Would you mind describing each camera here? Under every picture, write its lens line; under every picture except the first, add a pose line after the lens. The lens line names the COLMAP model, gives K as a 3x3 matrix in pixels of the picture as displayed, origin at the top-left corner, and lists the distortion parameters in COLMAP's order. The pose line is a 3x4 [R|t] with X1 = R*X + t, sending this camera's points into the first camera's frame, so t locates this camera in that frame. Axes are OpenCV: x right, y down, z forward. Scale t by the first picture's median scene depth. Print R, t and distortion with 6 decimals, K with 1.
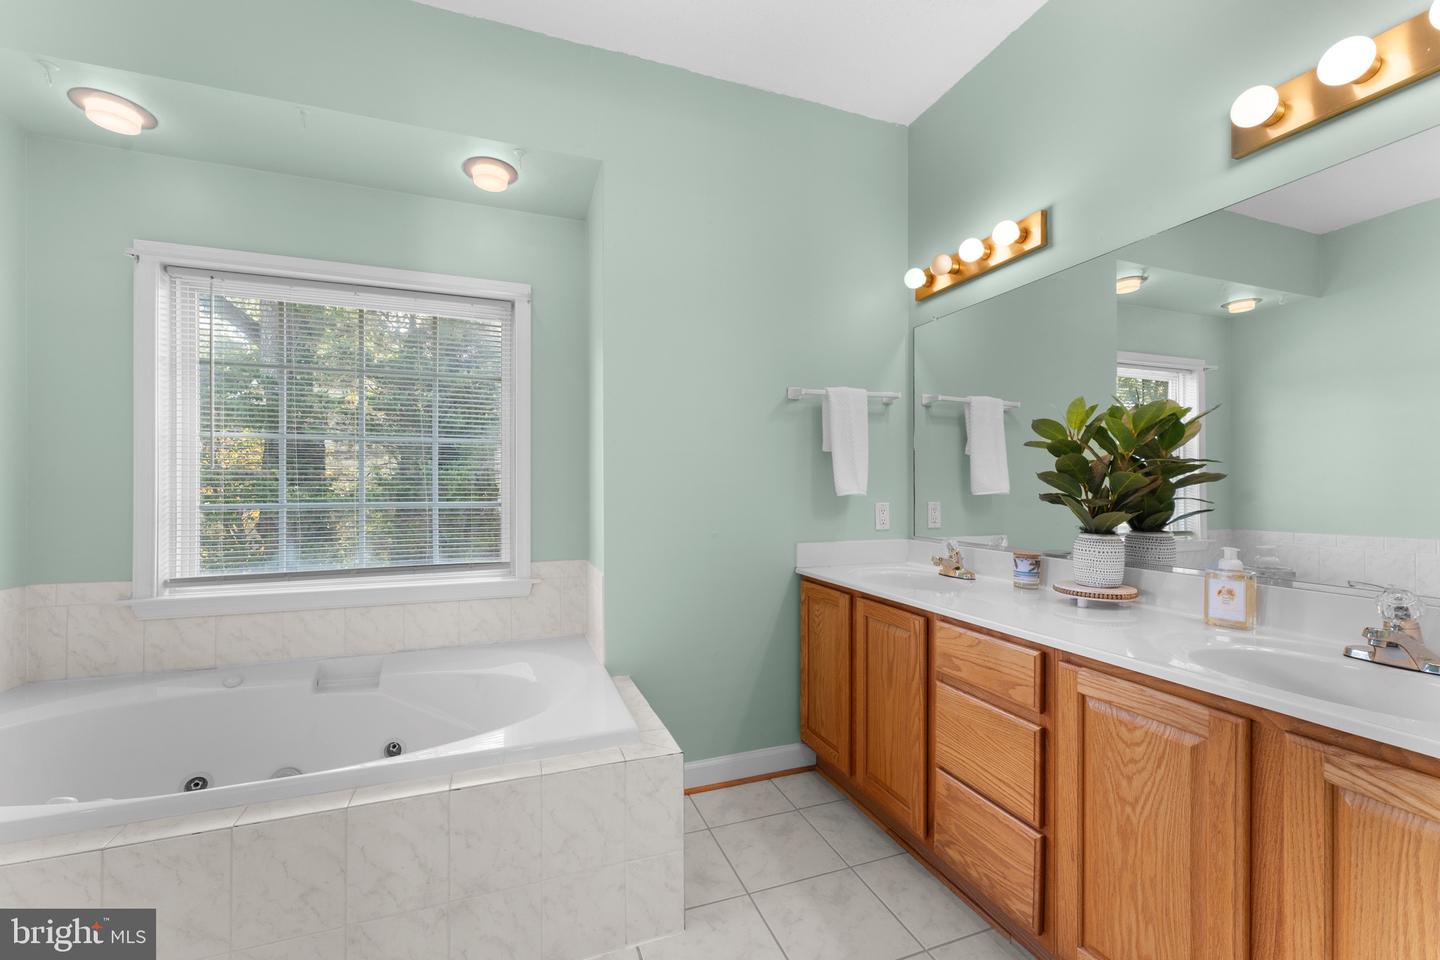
lens RADIAL K [[590.0, 0, 711.3], [0, 590.0, 493.5], [0, 0, 1]] dist [-0.002170, 0.000280]
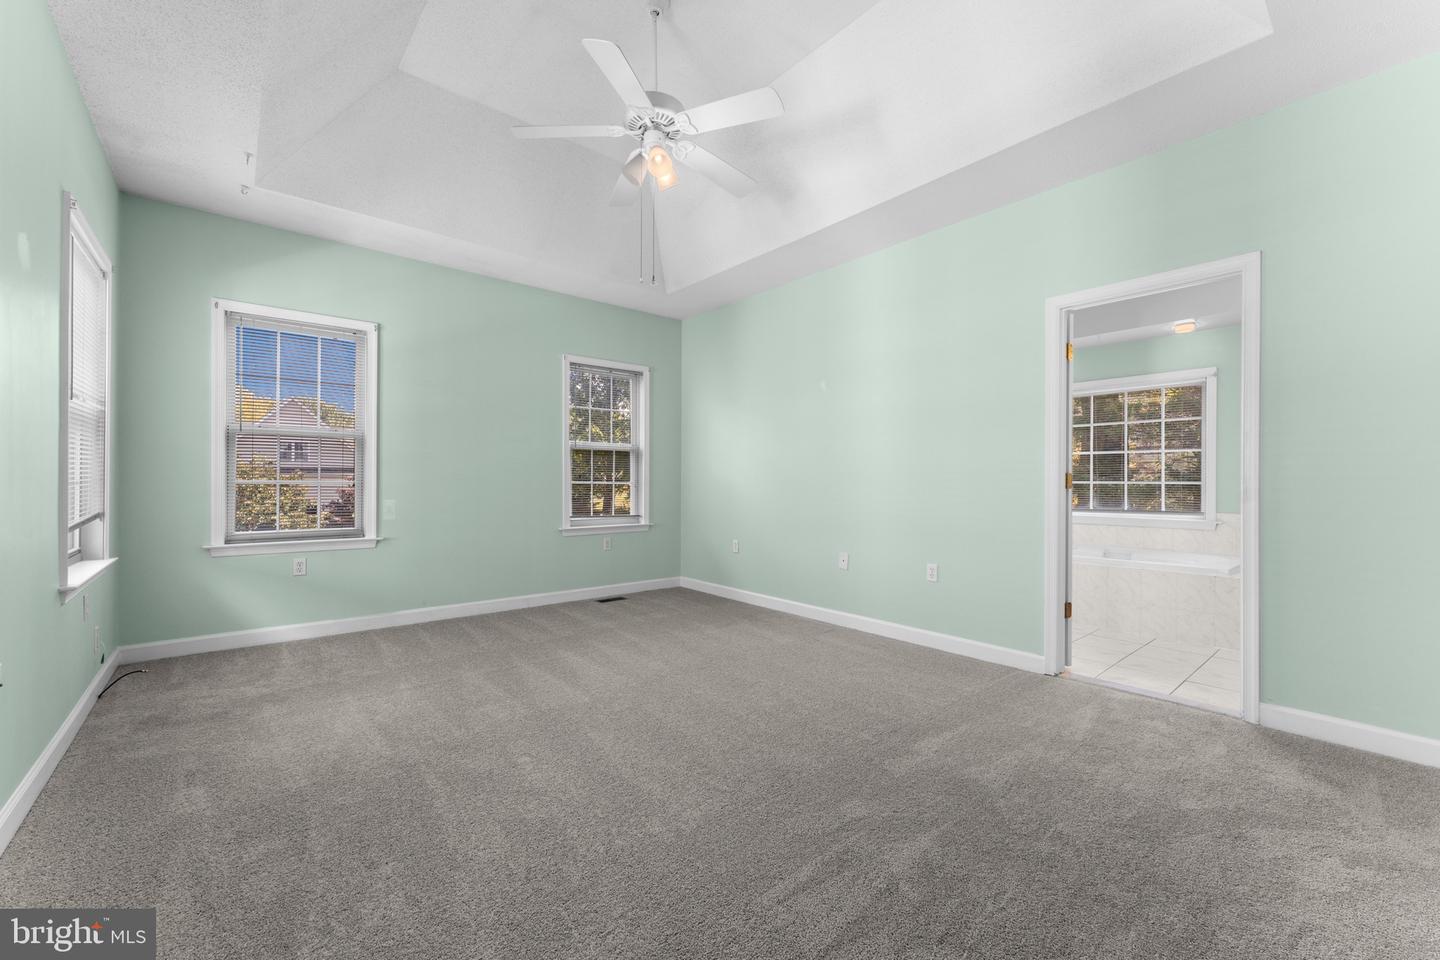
lens RADIAL K [[576.0, 0, 718.3], [0, 576.0, 488.8], [0, 0, 1]] dist [0.000337, 0.000033]
pose [[0.352587, 0.009470, -0.935731, 1.024677], [-0.010512, 0.999926, 0.006159, 0.050152], [0.935720, 0.007665, 0.352661, -1.377207]]
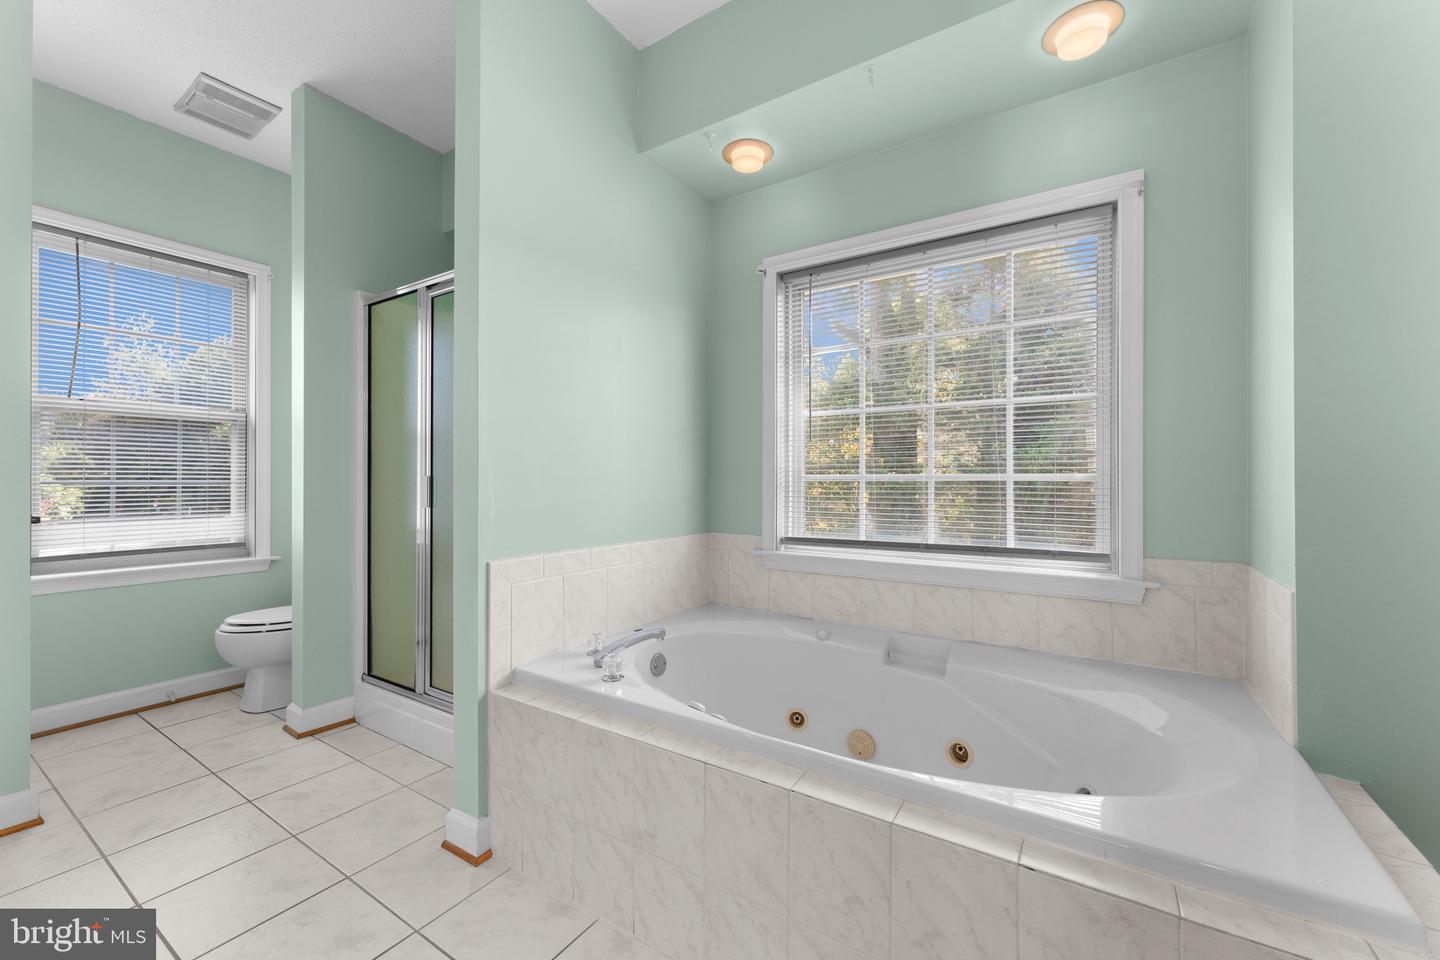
lens RADIAL K [[579.3, 0, 718.8], [0, 579.3, 467.5], [0, 0, 1]] dist [0.000175, 0.000086]
pose [[0.609987, -0.008431, -0.792366, -0.067673], [-0.013013, 0.999702, -0.020655, 0.030200], [0.792304, 0.022910, 0.609696, 0.174269]]
